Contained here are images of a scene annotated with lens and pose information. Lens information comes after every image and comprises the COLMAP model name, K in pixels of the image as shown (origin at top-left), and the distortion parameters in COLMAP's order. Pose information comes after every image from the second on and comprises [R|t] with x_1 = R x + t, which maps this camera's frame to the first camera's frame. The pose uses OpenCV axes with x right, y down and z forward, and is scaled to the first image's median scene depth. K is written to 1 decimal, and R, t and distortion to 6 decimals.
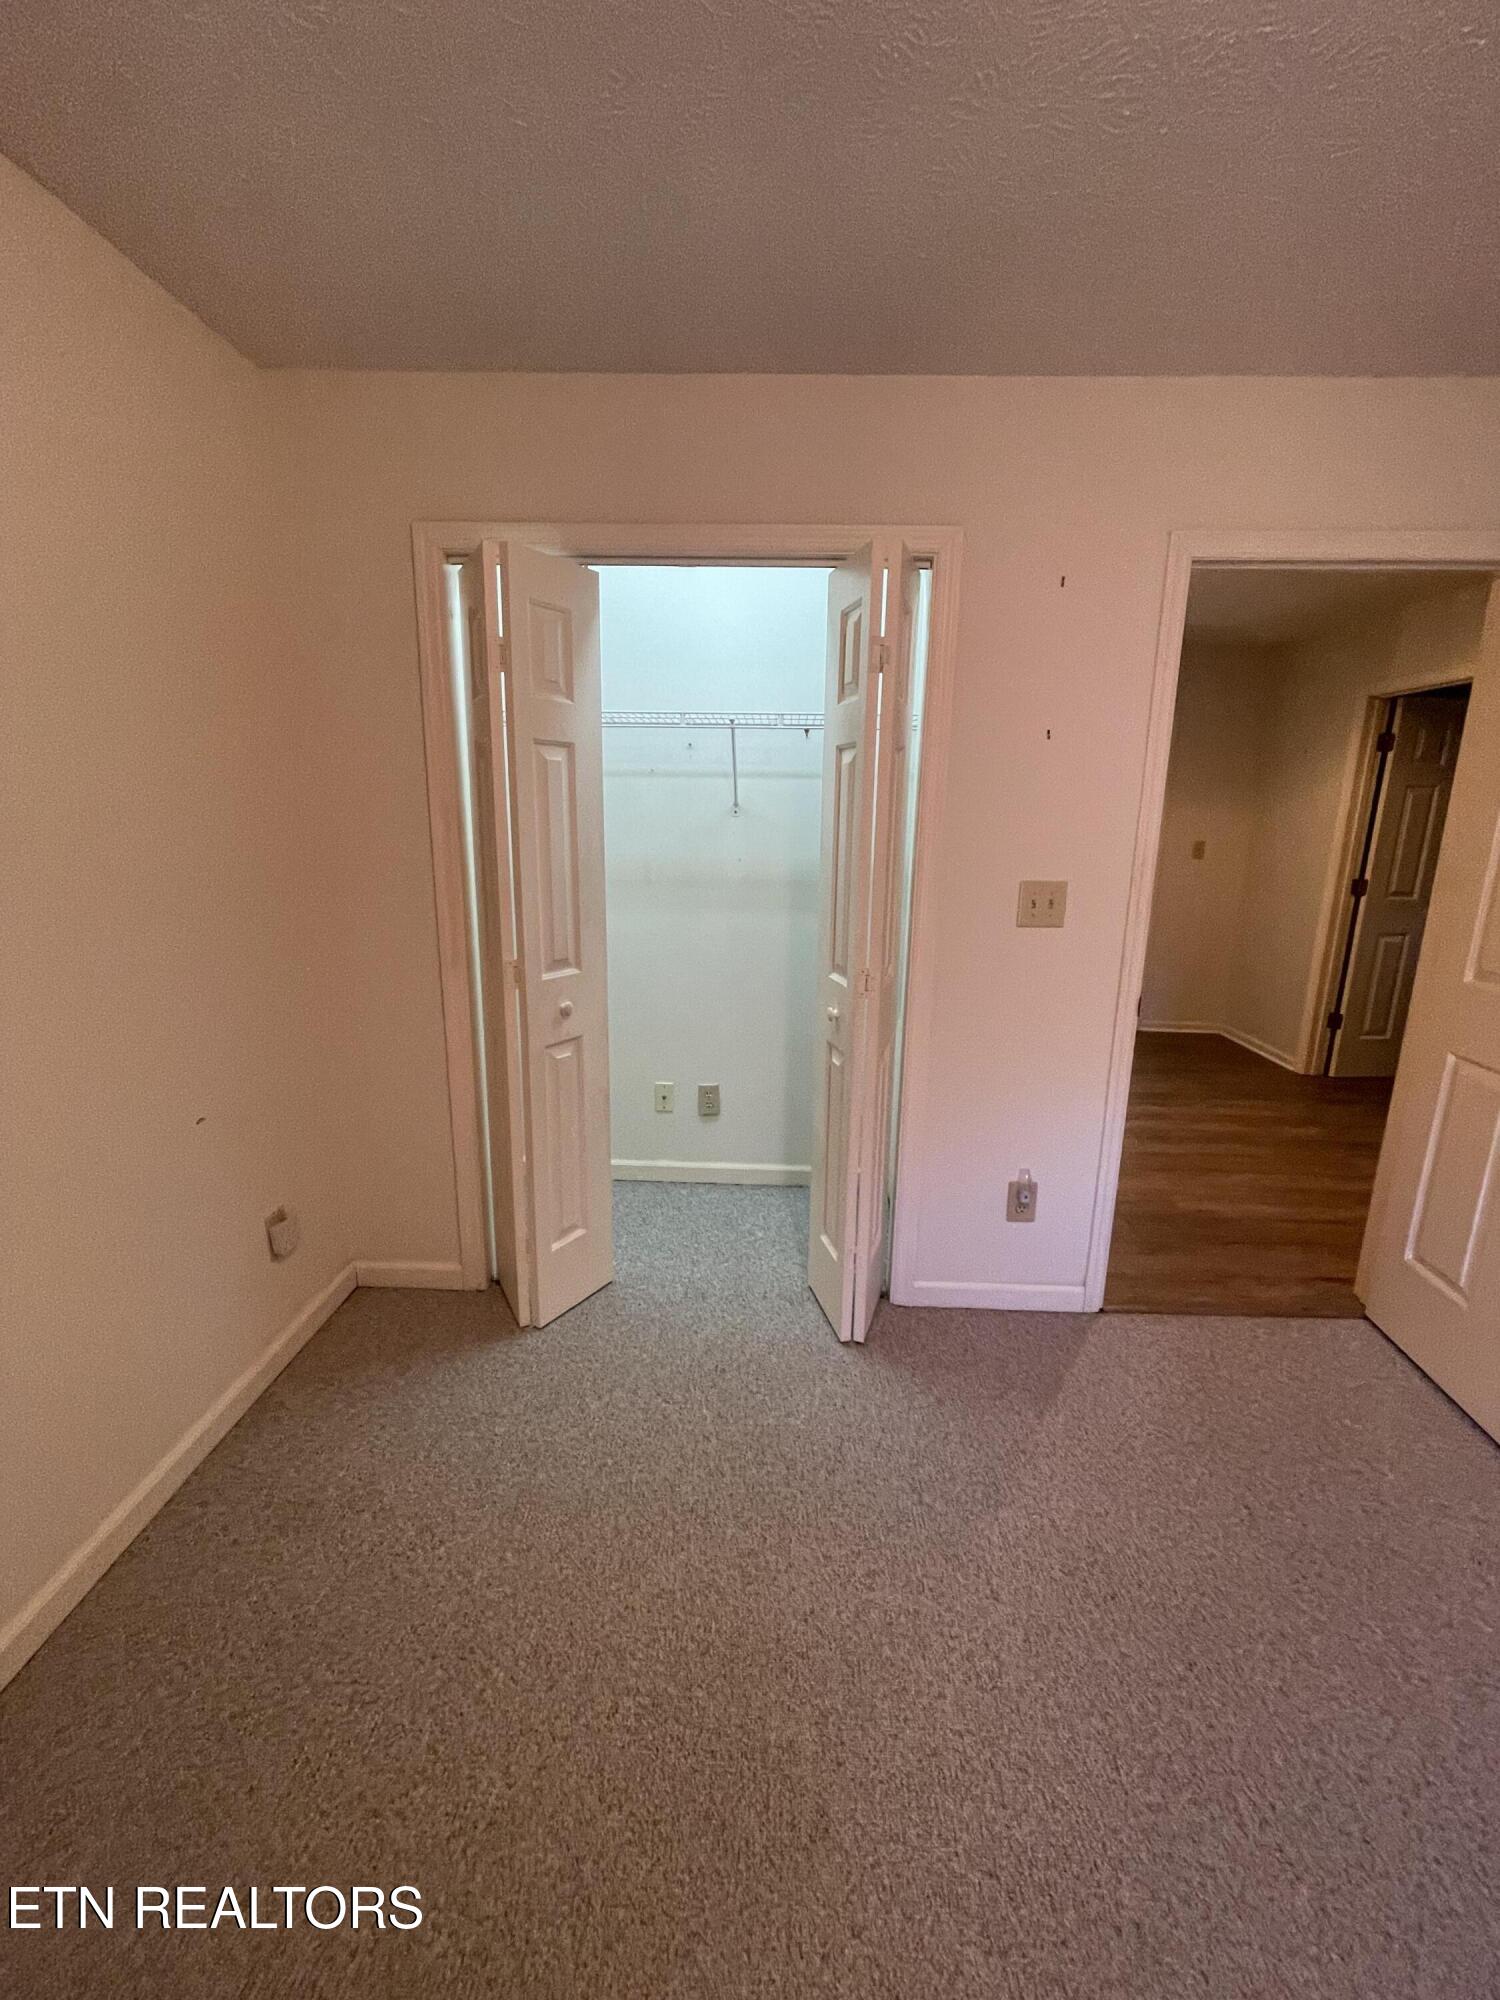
lens RADIAL K [[829.1, 0, 750.0], [0, 829.1, 1000.0], [0, 0, 1]] dist [-0.002064, 0.000057]
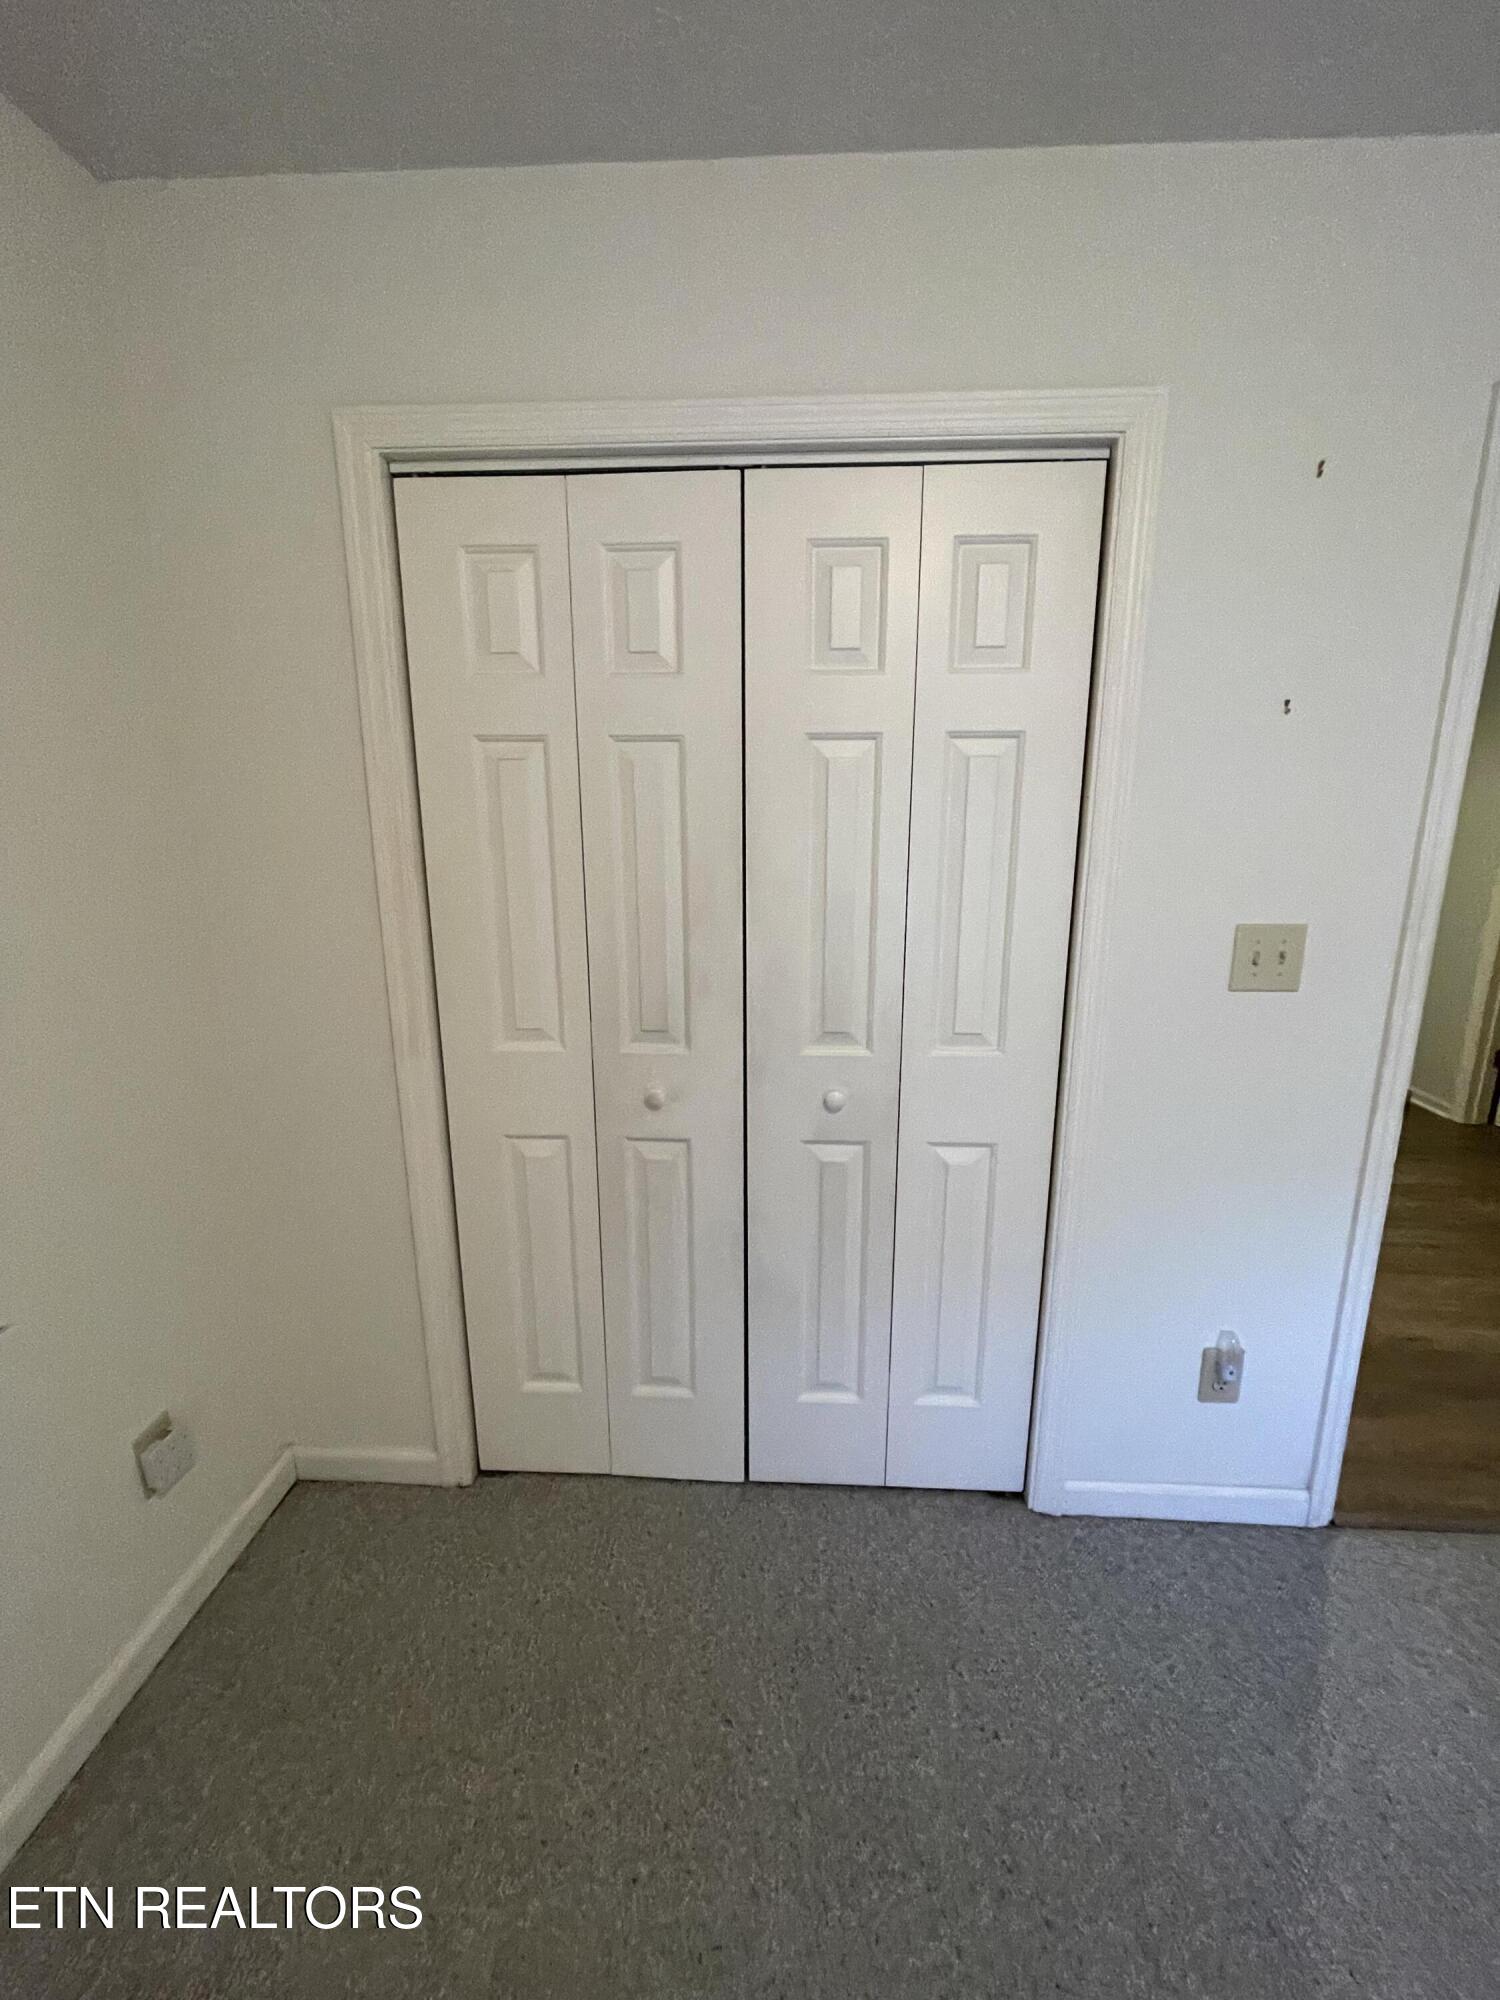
lens RADIAL K [[808.7, 0, 753.0], [0, 808.7, 992.1], [0, 0, 1]] dist [-0.005168, 0.000560]
pose [[0.999679, -0.016423, -0.019296, -0.050127], [0.016198, 0.999800, -0.011732, -0.079295], [0.019485, 0.011416, 0.999745, 0.303243]]
